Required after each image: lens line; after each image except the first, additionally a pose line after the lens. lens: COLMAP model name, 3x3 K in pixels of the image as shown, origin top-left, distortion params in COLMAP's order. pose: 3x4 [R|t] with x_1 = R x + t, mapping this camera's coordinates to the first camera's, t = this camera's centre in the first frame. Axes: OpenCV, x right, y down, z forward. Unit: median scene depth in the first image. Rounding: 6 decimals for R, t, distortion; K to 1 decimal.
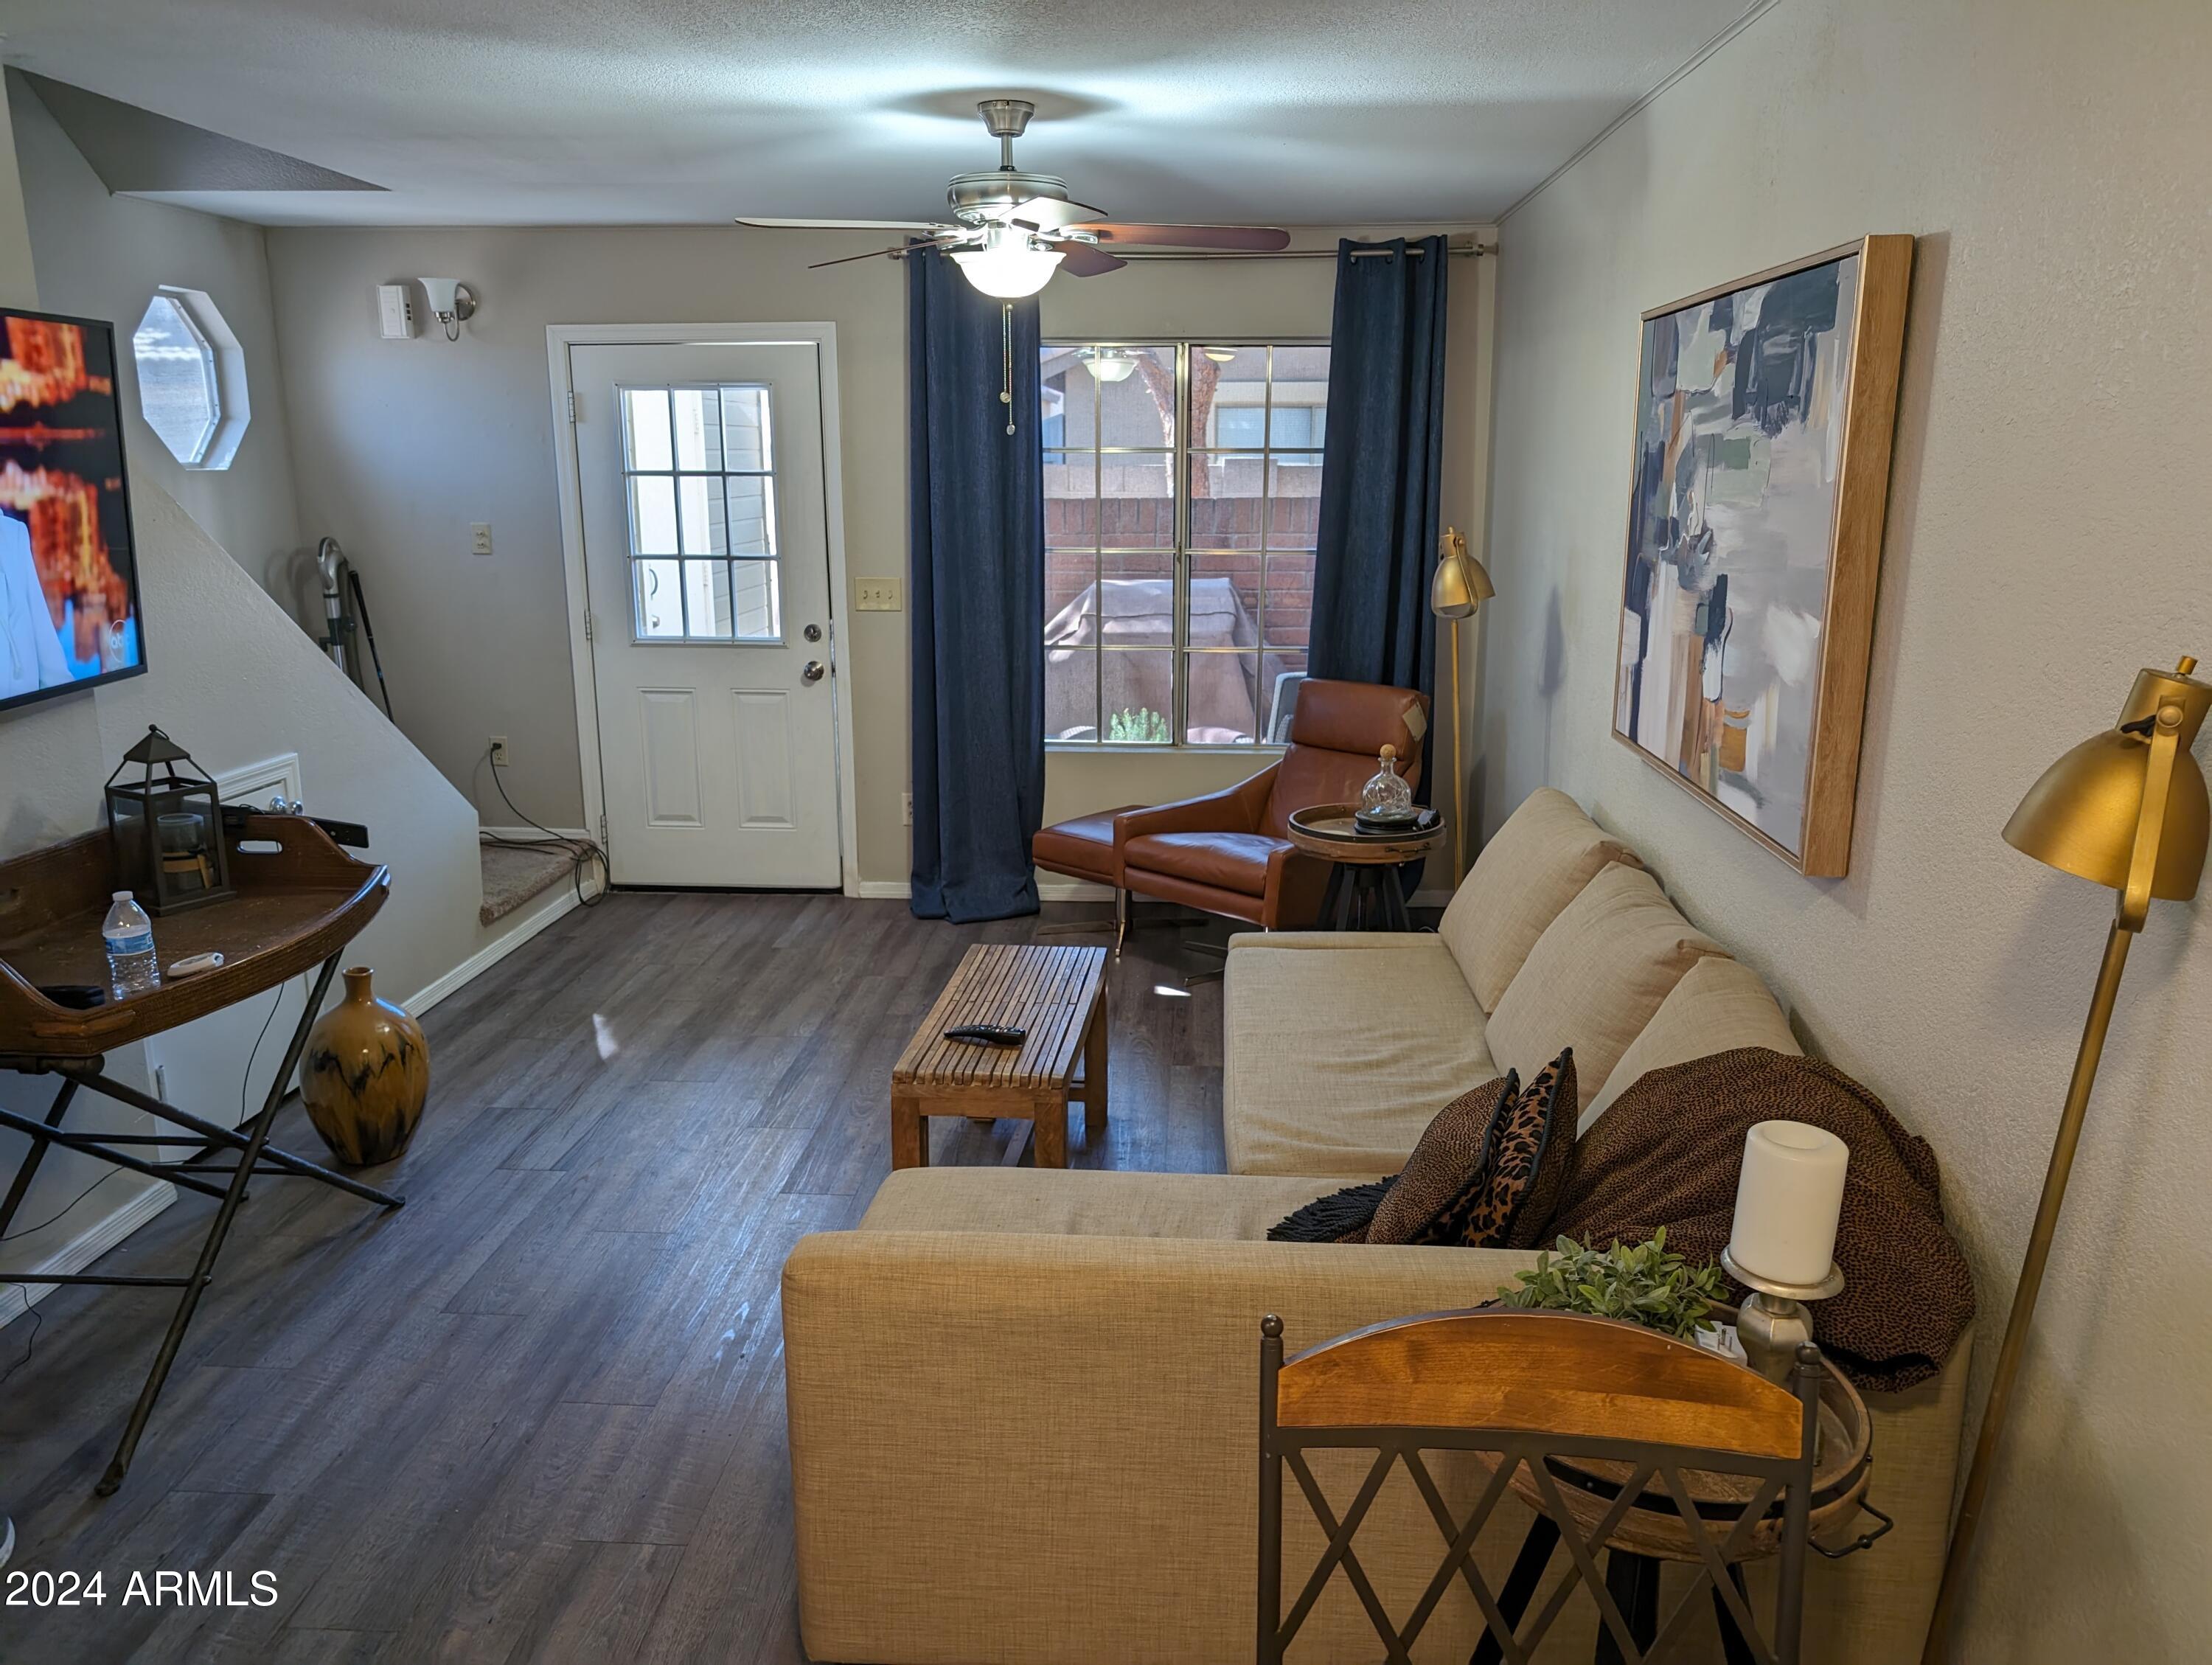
lens RADIAL K [[1576.3, 0, 1106.5], [0, 1576.3, 838.2], [0, 0, 1]] dist [0.028168, -0.037771]
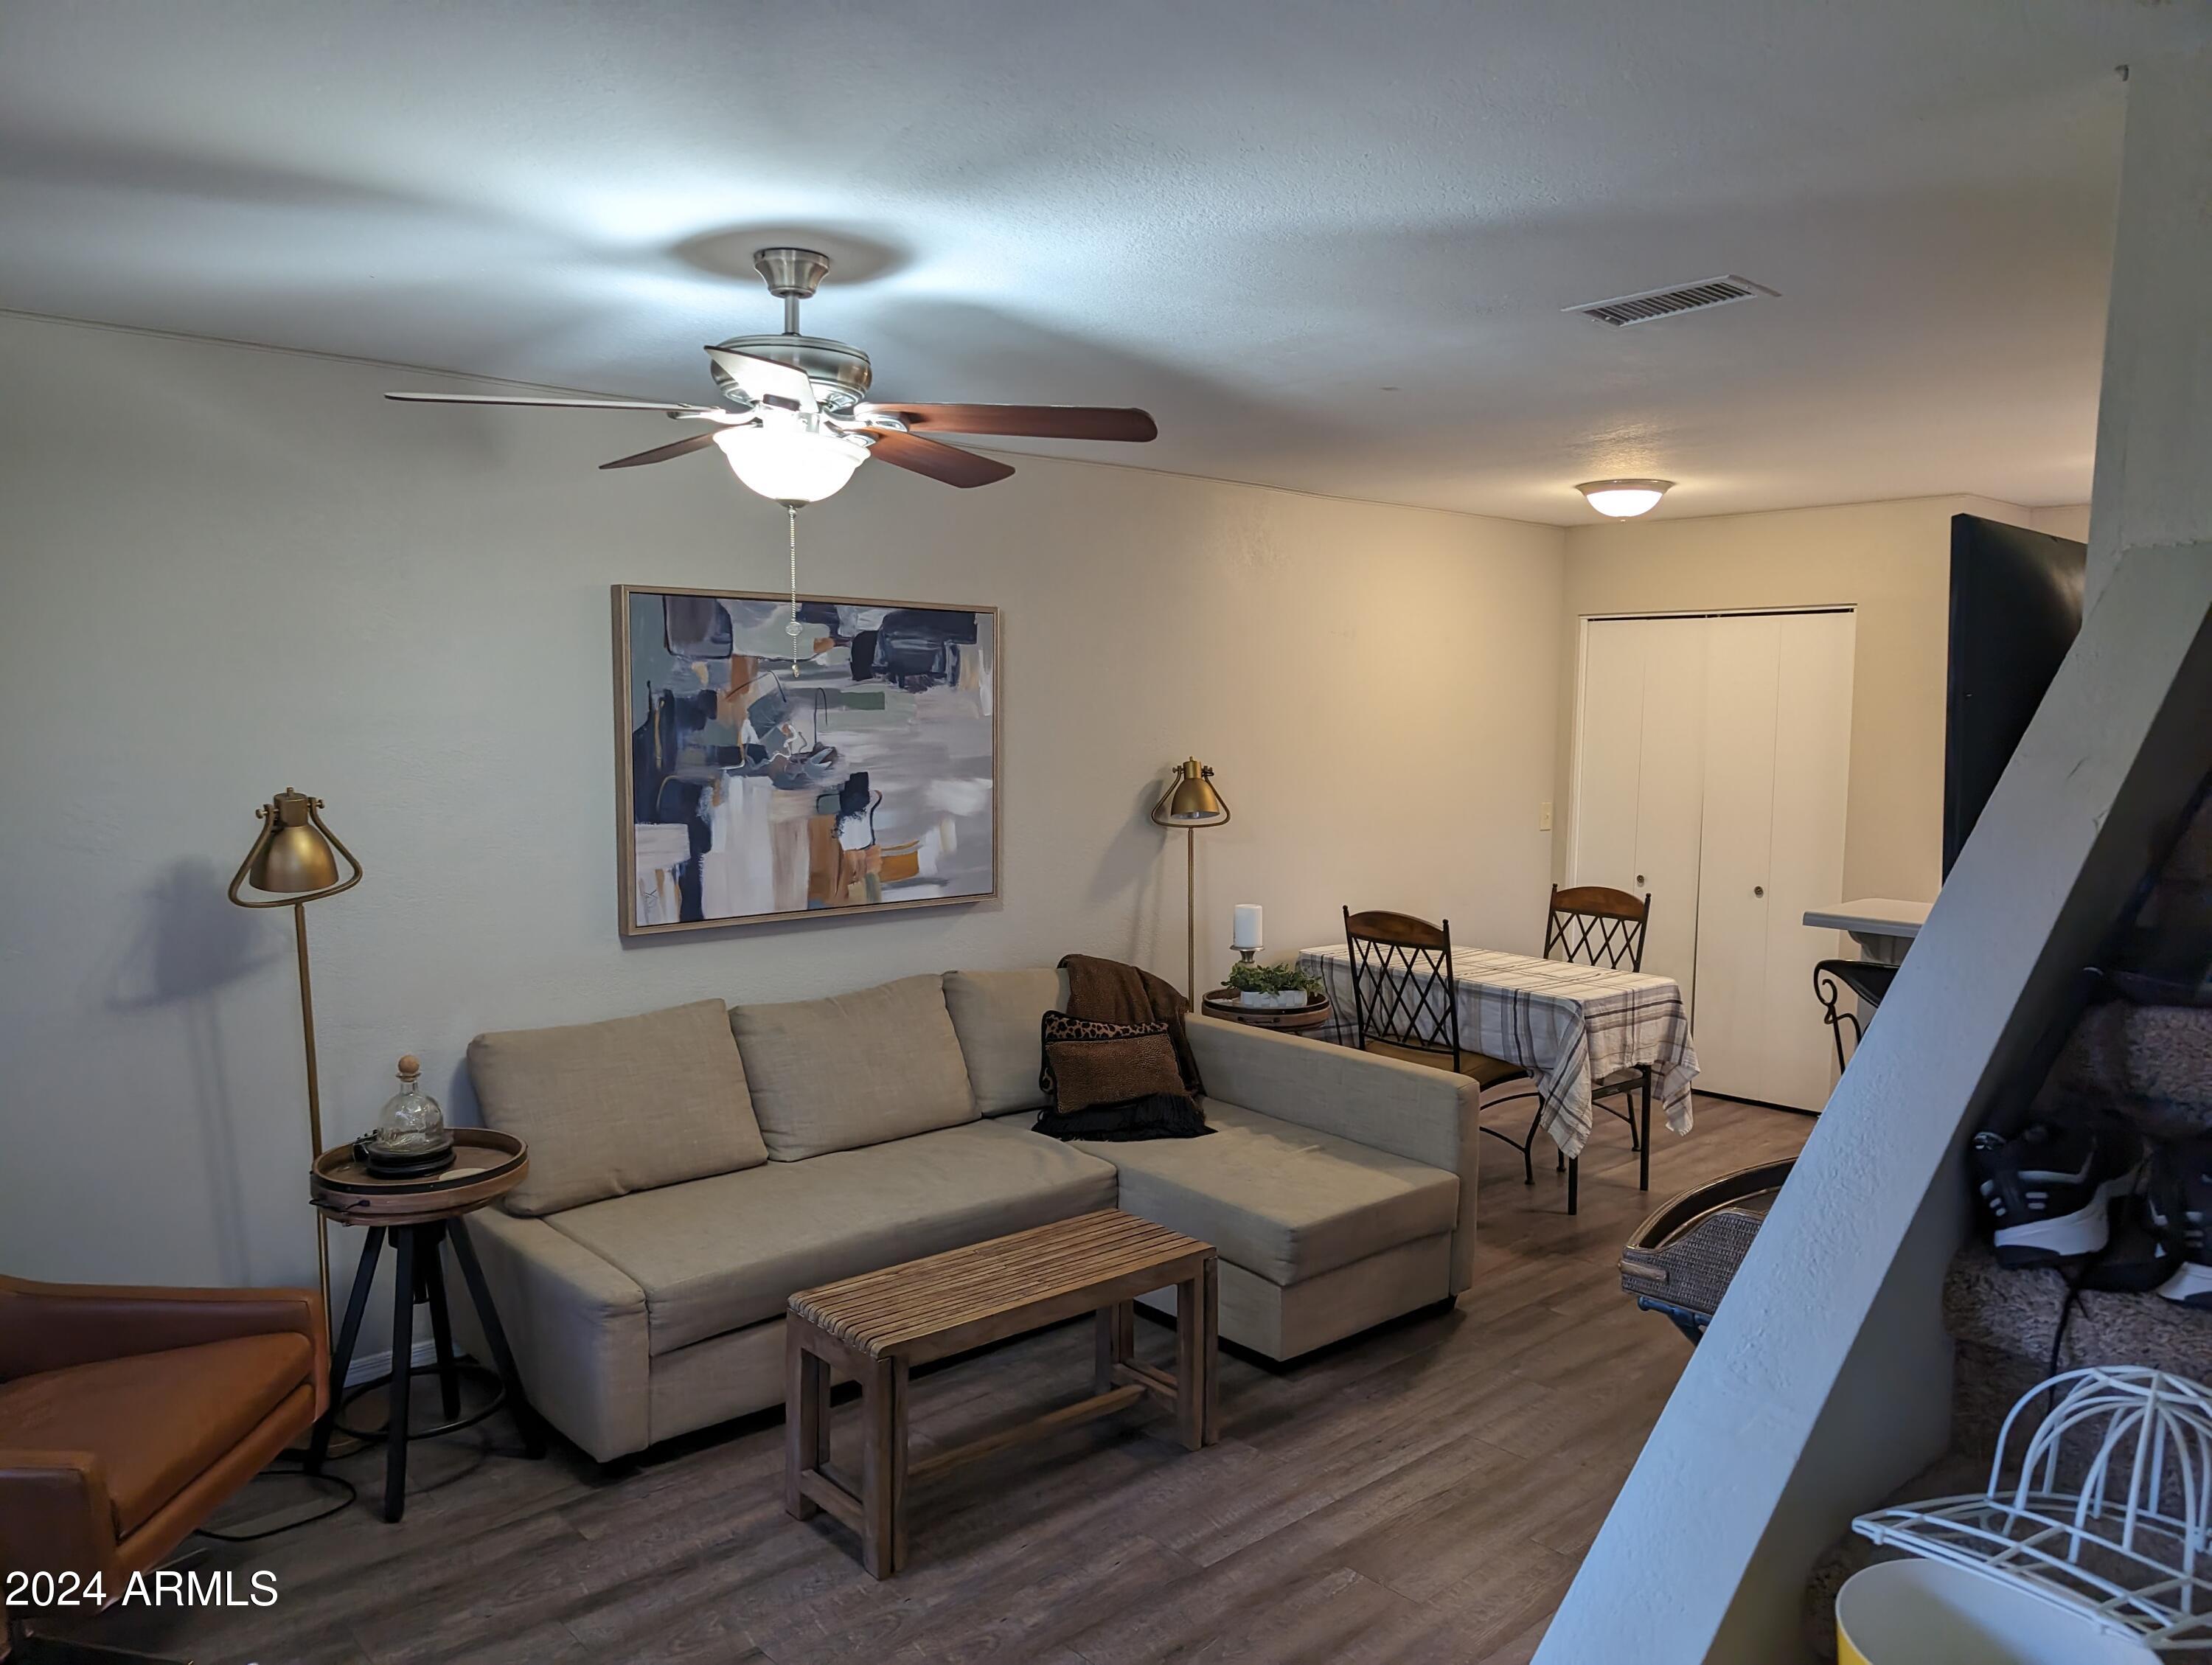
lens RADIAL K [[1576.3, 0, 1109.0], [0, 1576.3, 880.7], [0, 0, 1]] dist [0.028168, -0.037771]
pose [[-0.715397, -0.085672, 0.693446, -0.798275], [0.155537, 0.948027, 0.277585, -0.400862], [-0.681187, 0.306440, -0.664890, 1.644102]]
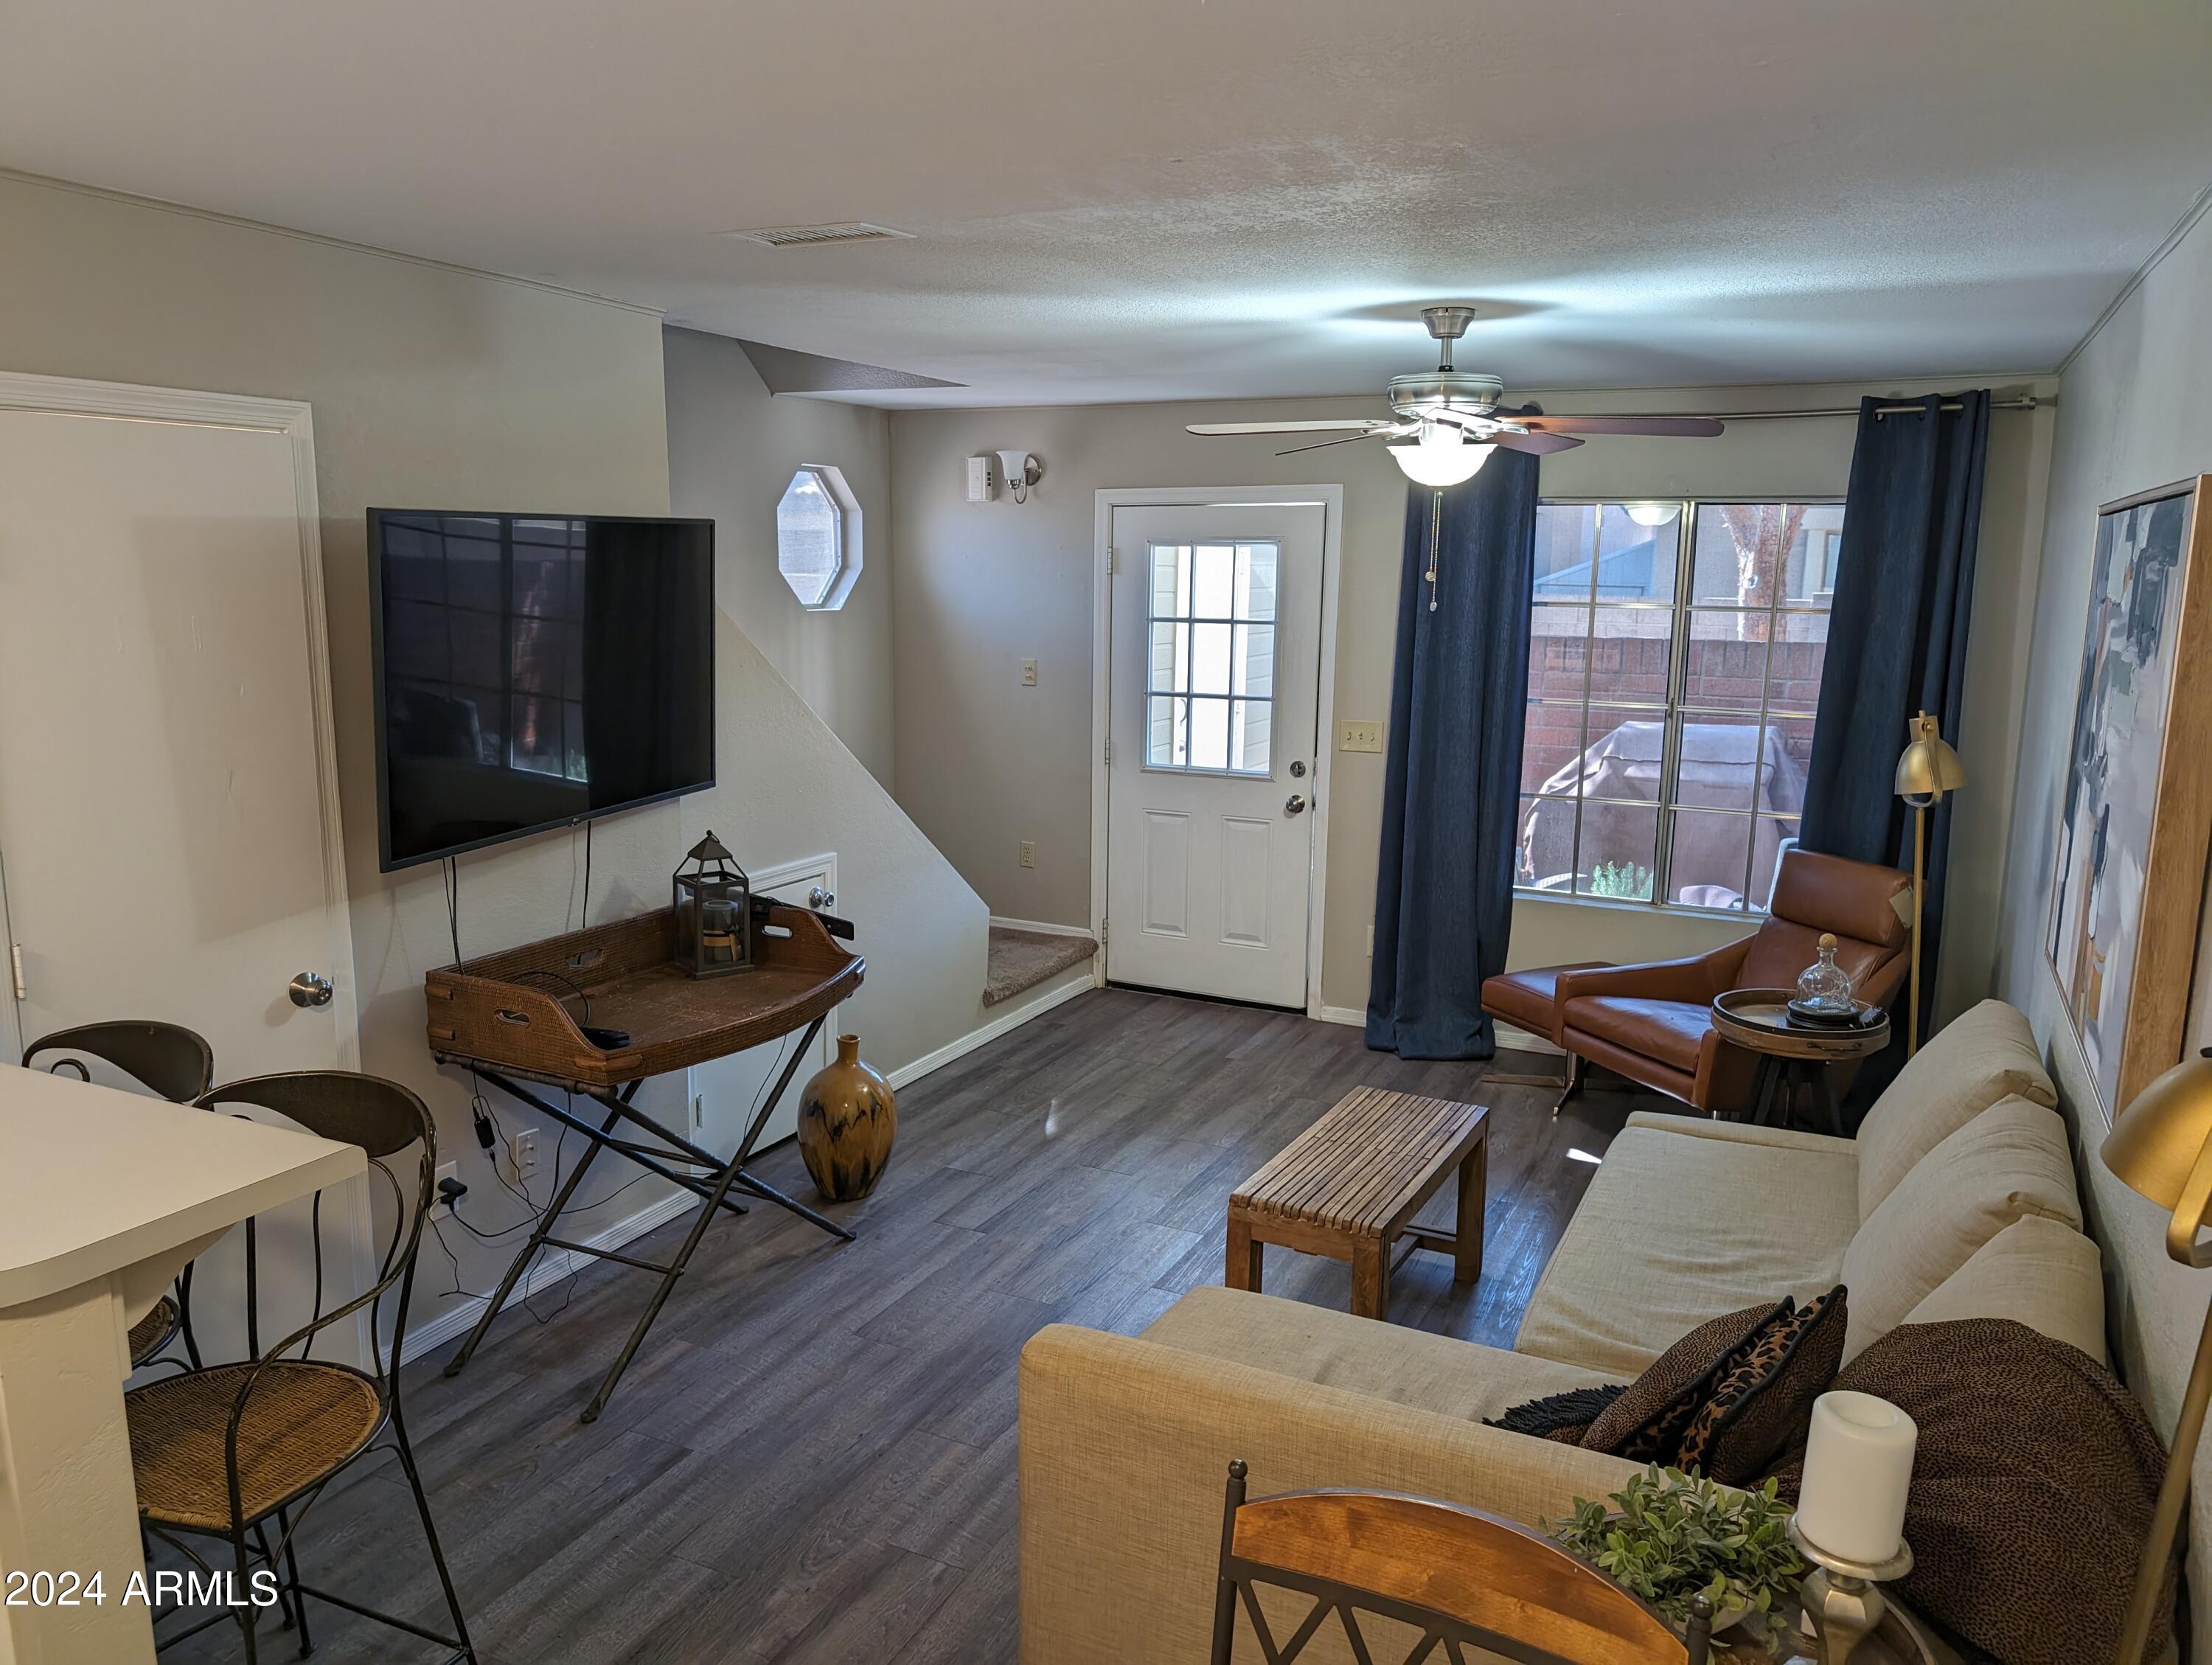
lens RADIAL K [[1576.3, 0, 1089.1], [0, 1576.3, 859.0], [0, 0, 1]] dist [0.028168, -0.037771]
pose [[0.922207, 0.081986, -0.377905, 0.162354], [-0.101249, 0.994367, -0.031351, -0.038167], [0.373206, 0.067175, 0.925313, -0.066196]]
